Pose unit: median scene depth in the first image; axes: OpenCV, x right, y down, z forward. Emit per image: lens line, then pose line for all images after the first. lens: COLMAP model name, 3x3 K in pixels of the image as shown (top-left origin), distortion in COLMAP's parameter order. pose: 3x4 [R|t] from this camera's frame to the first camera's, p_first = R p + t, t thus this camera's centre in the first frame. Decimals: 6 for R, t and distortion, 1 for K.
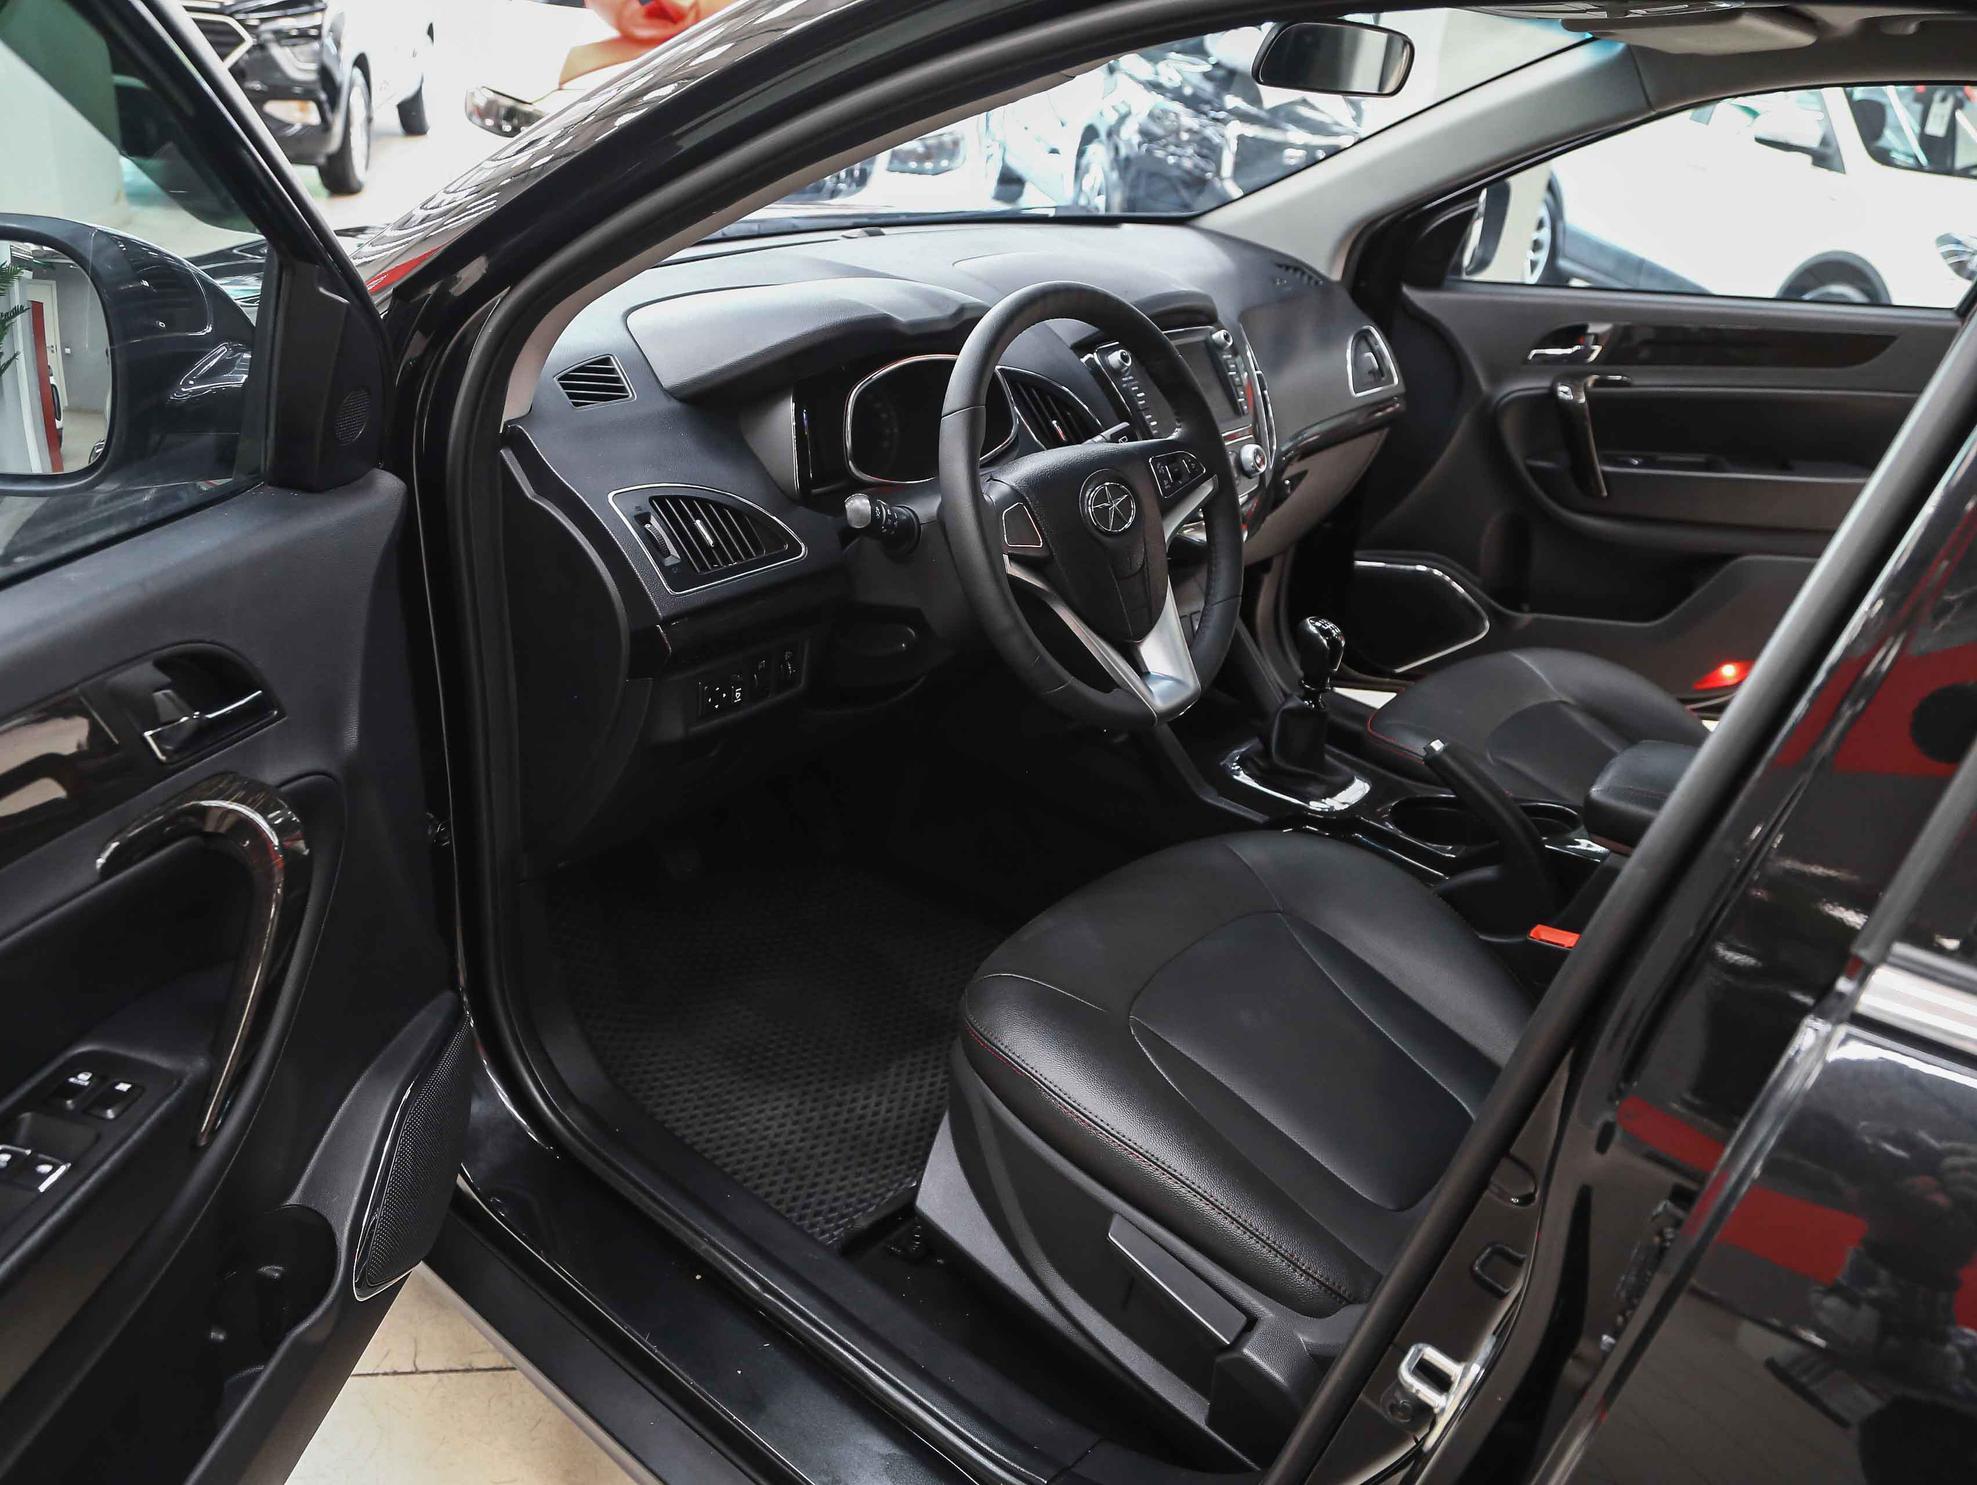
lens RADIAL K [[1480.5, 0, 996.7], [0, 1480.5, 772.3], [0, 0, 1]] dist [-0.127770, 0.069266]
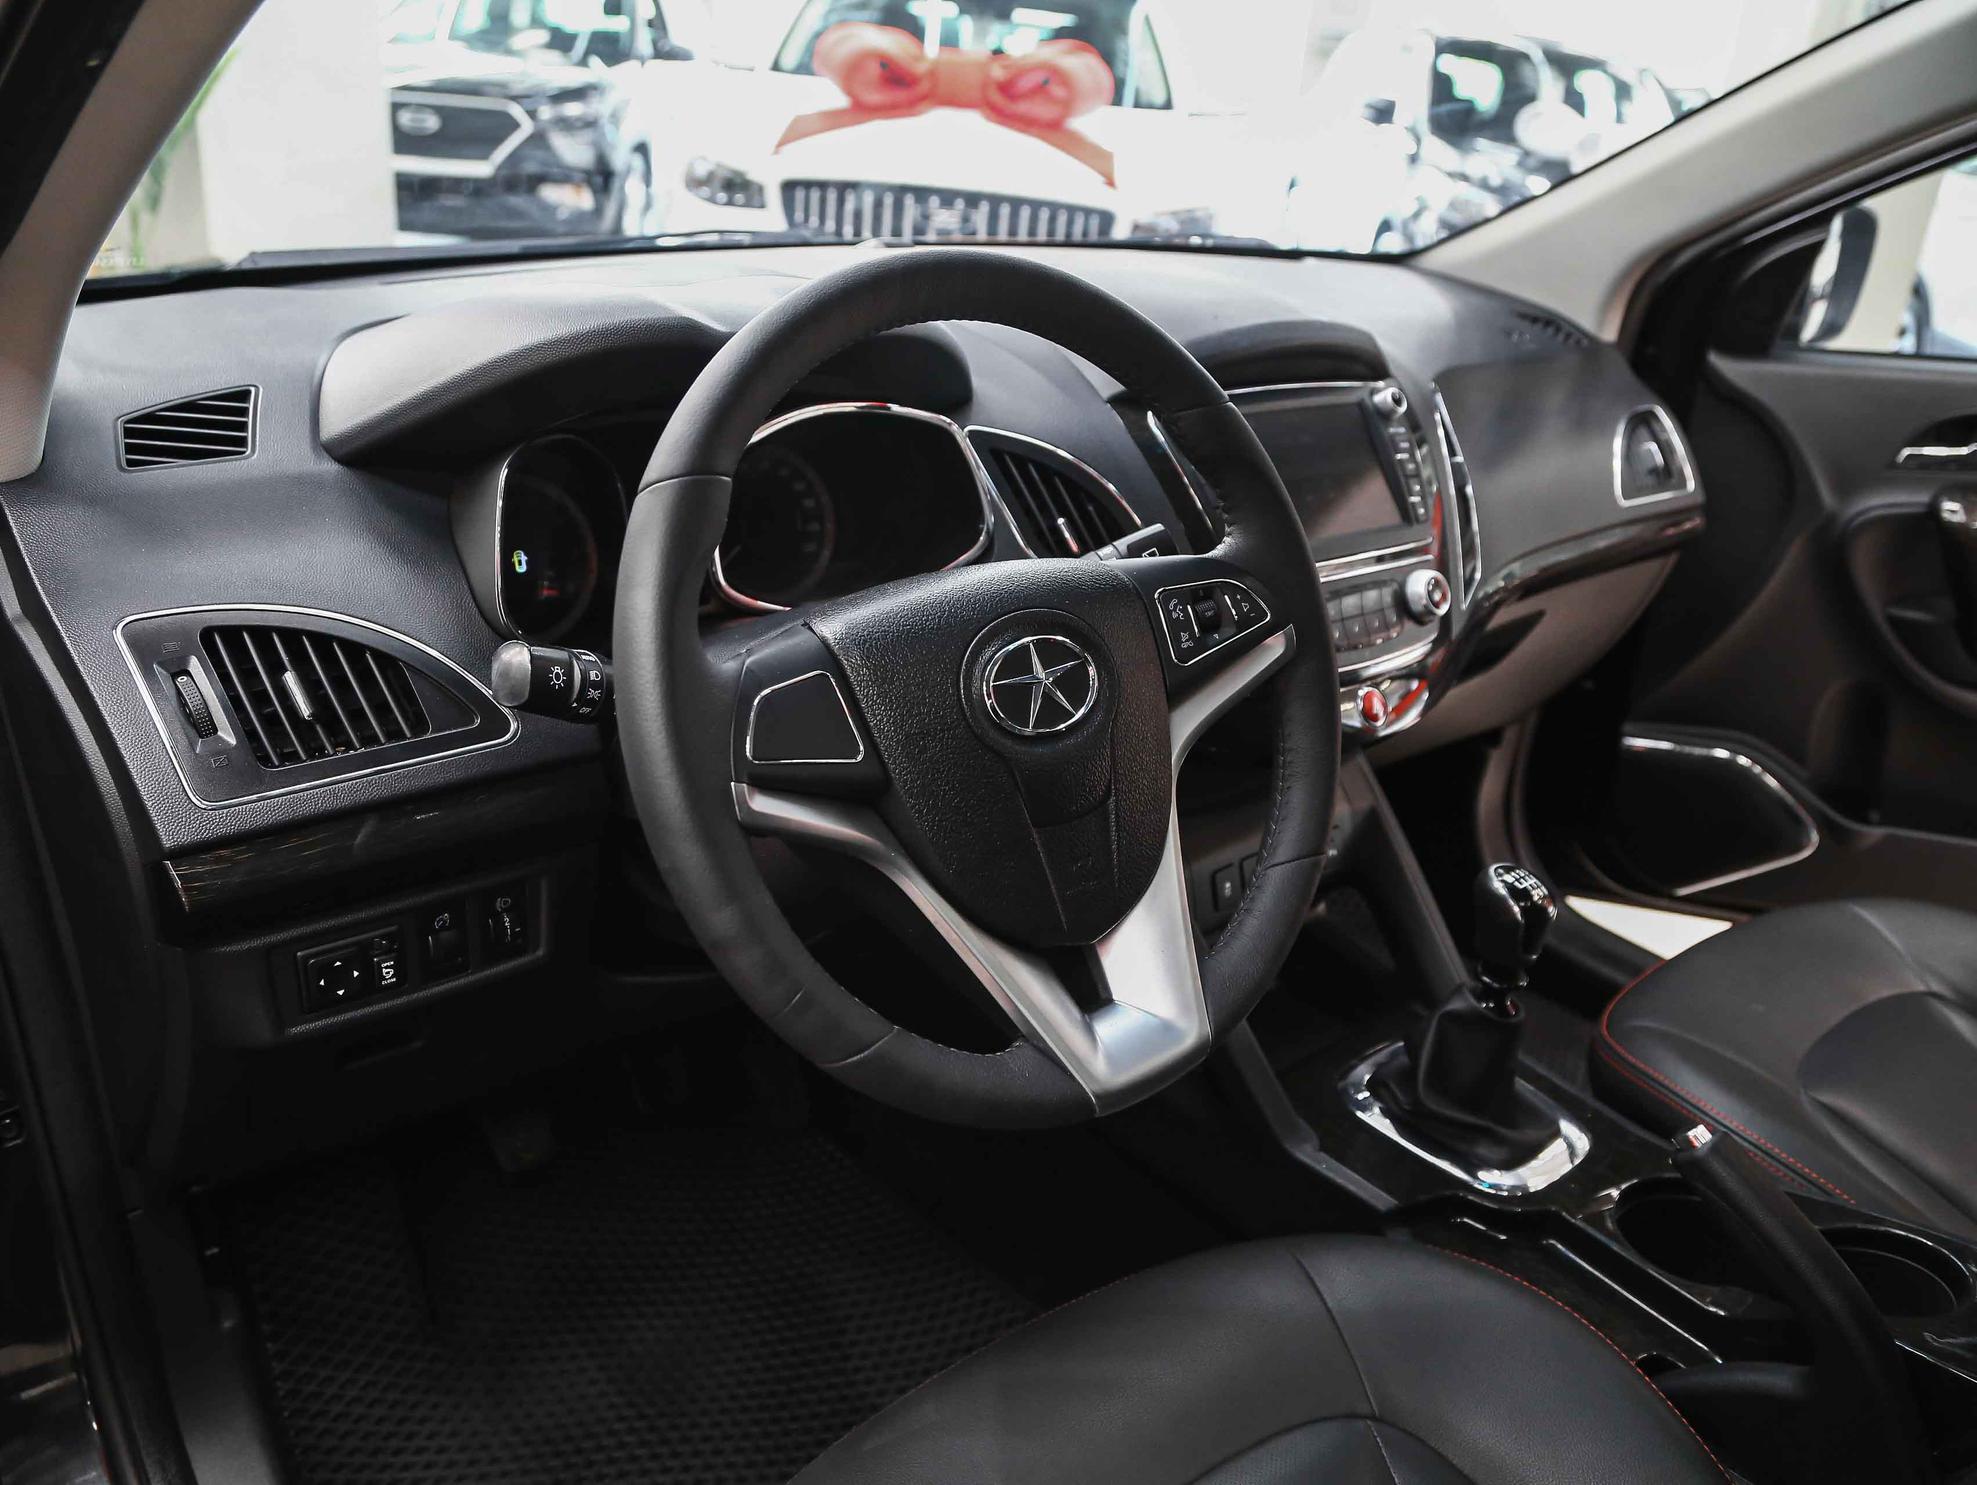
lens RADIAL K [[1480.5, 0, 996.7], [0, 1480.5, 772.3], [0, 0, 1]] dist [-0.127770, 0.069266]
pose [[0.978454, 0.066343, -0.195516, 0.115053], [-0.079753, 0.994914, -0.061524, -0.080789], [0.190440, 0.075791, 0.978769, 0.343873]]
